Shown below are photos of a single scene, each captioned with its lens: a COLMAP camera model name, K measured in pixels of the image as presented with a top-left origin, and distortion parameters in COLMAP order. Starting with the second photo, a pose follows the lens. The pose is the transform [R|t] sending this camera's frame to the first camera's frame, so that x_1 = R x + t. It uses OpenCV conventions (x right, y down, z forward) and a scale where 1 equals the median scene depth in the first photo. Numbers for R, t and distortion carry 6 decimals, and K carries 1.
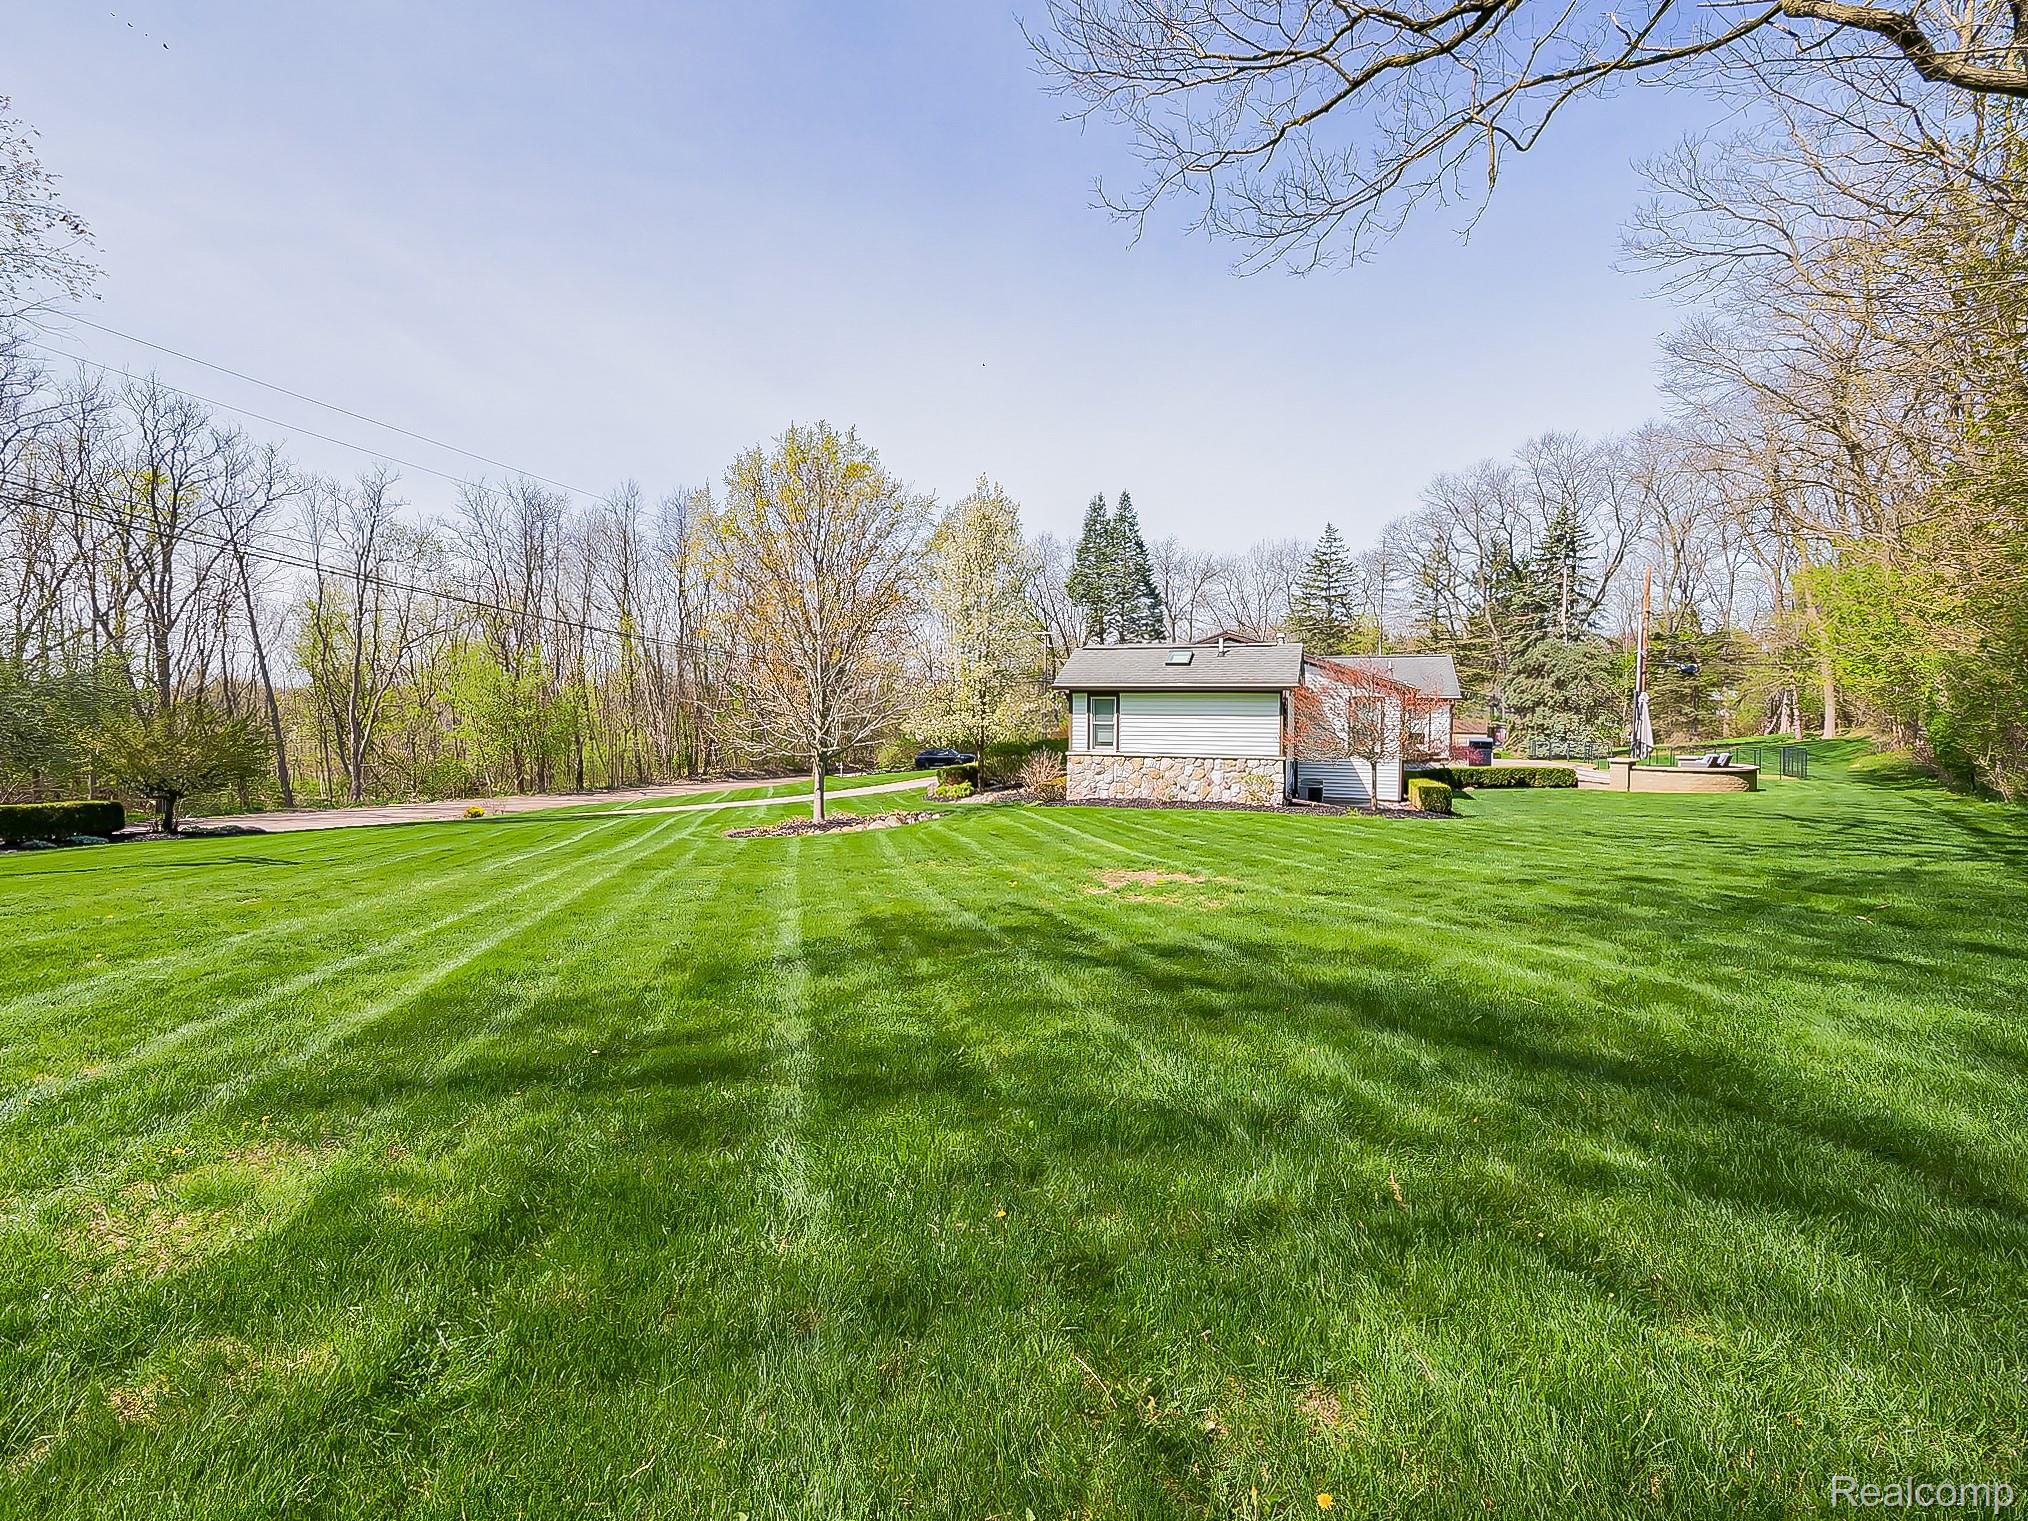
lens RADIAL K [[876.7, 0, 1003.6], [0, 876.7, 721.0], [0, 0, 1]] dist [-0.000664, -0.000262]
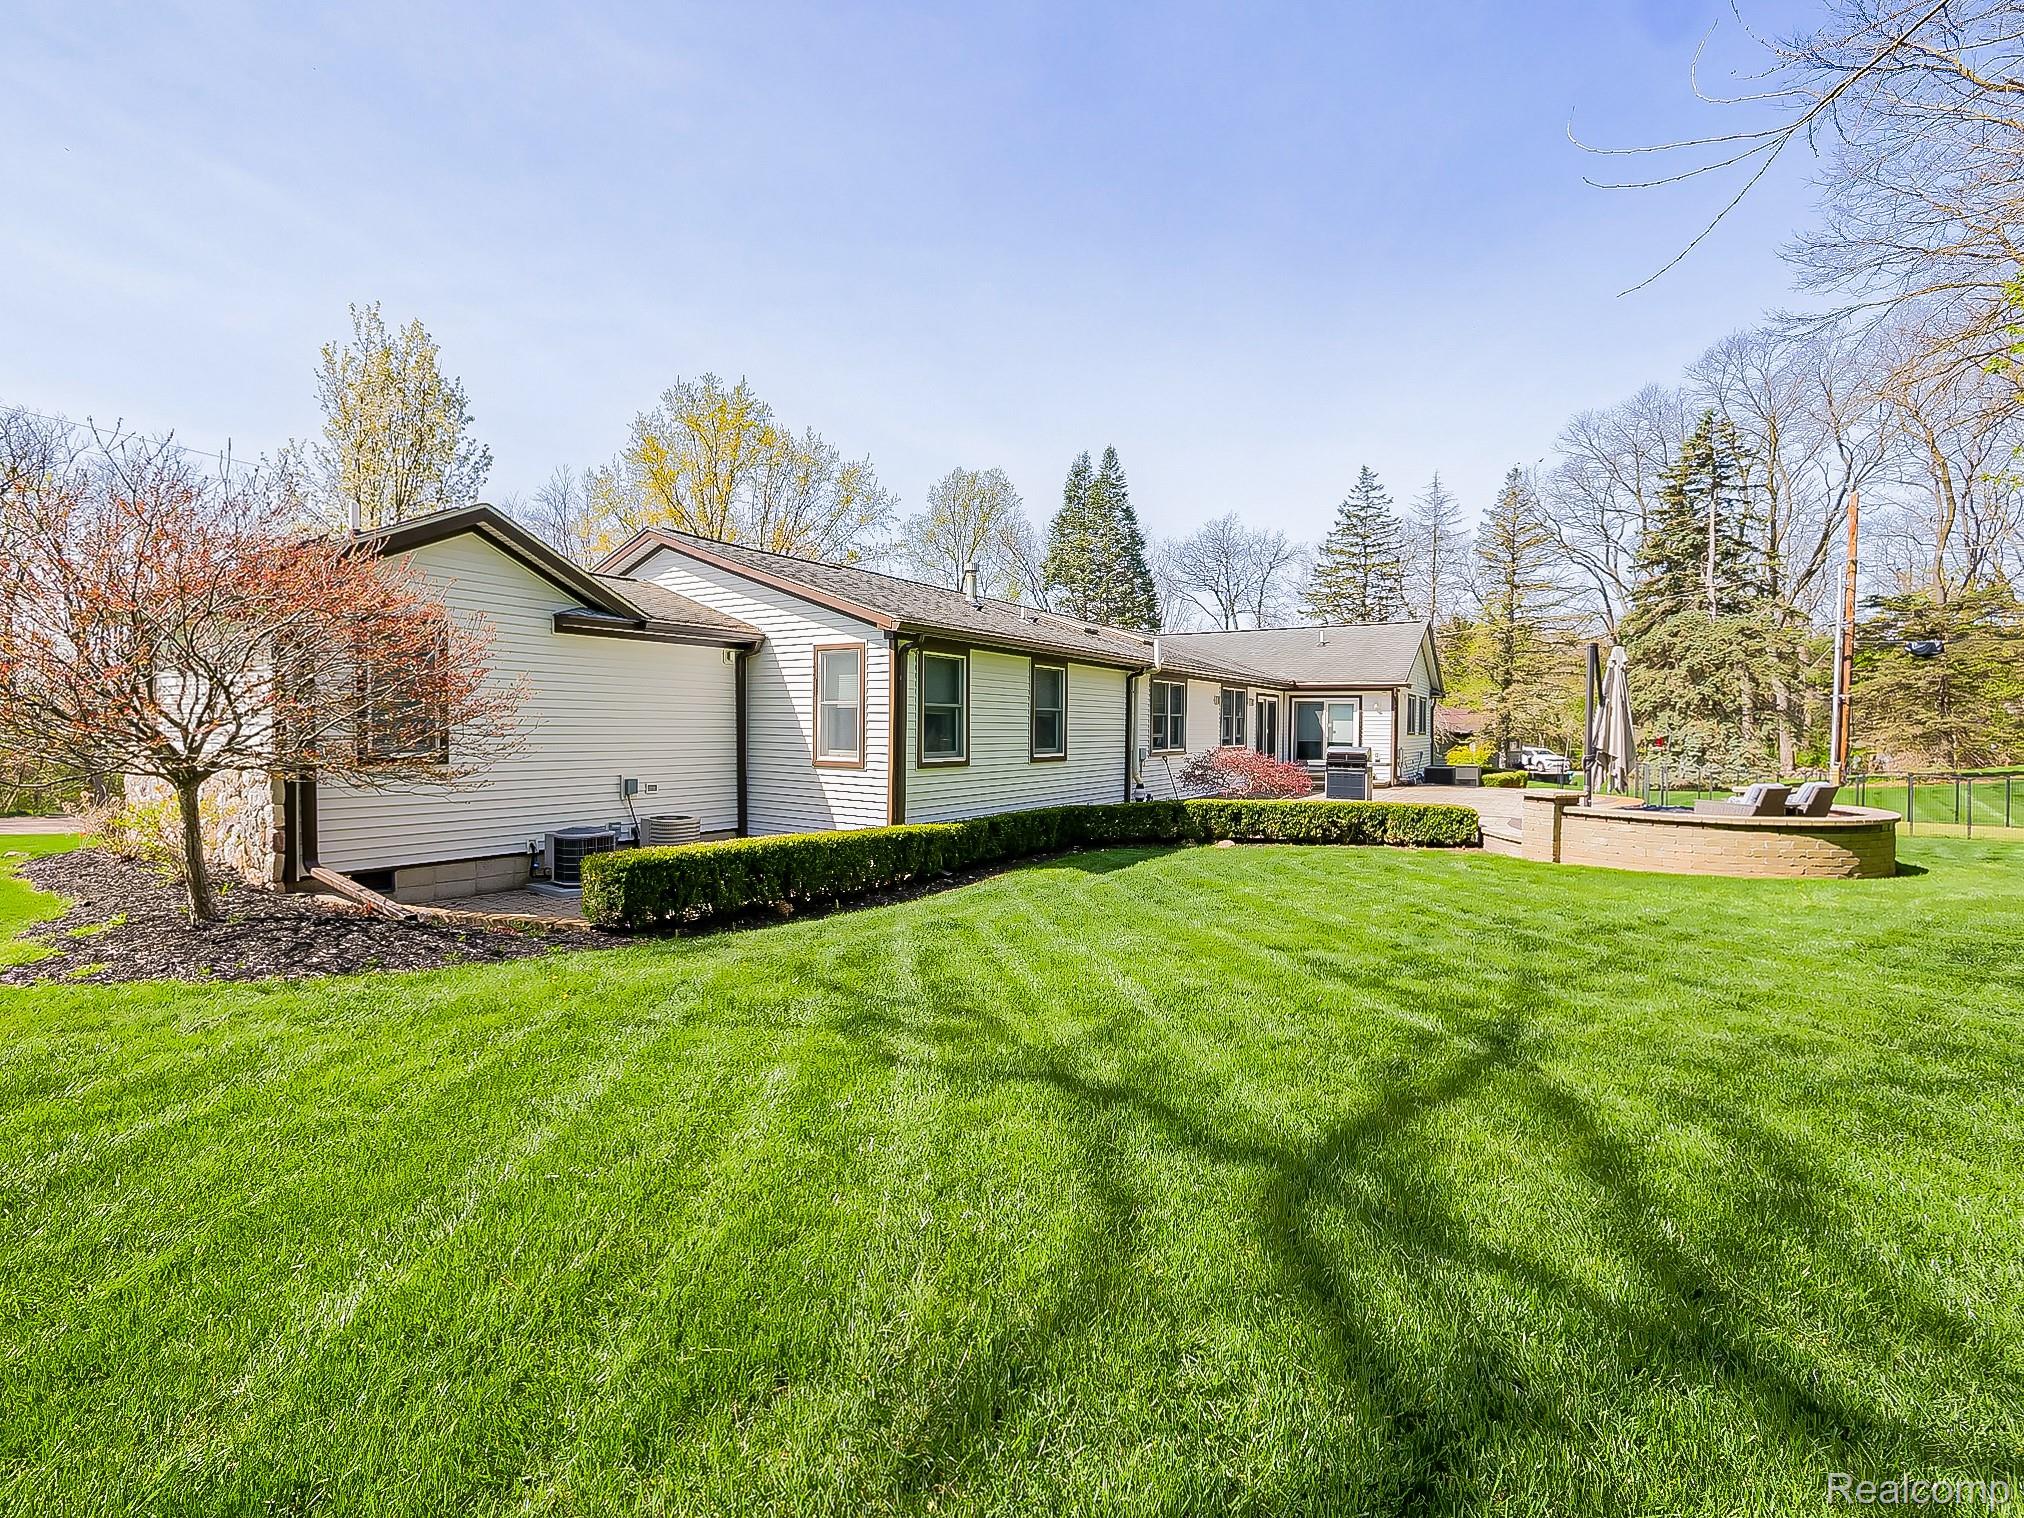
lens RADIAL K [[875.0, 0, 1001.7], [0, 875.0, 719.6], [0, 0, 1]] dist [-0.000664, -0.000262]
pose [[0.977022, 0.004455, -0.213091, 0.268240], [-0.009516, 0.999696, -0.022732, 0.010114], [0.212925, 0.024238, 0.976768, 0.253657]]
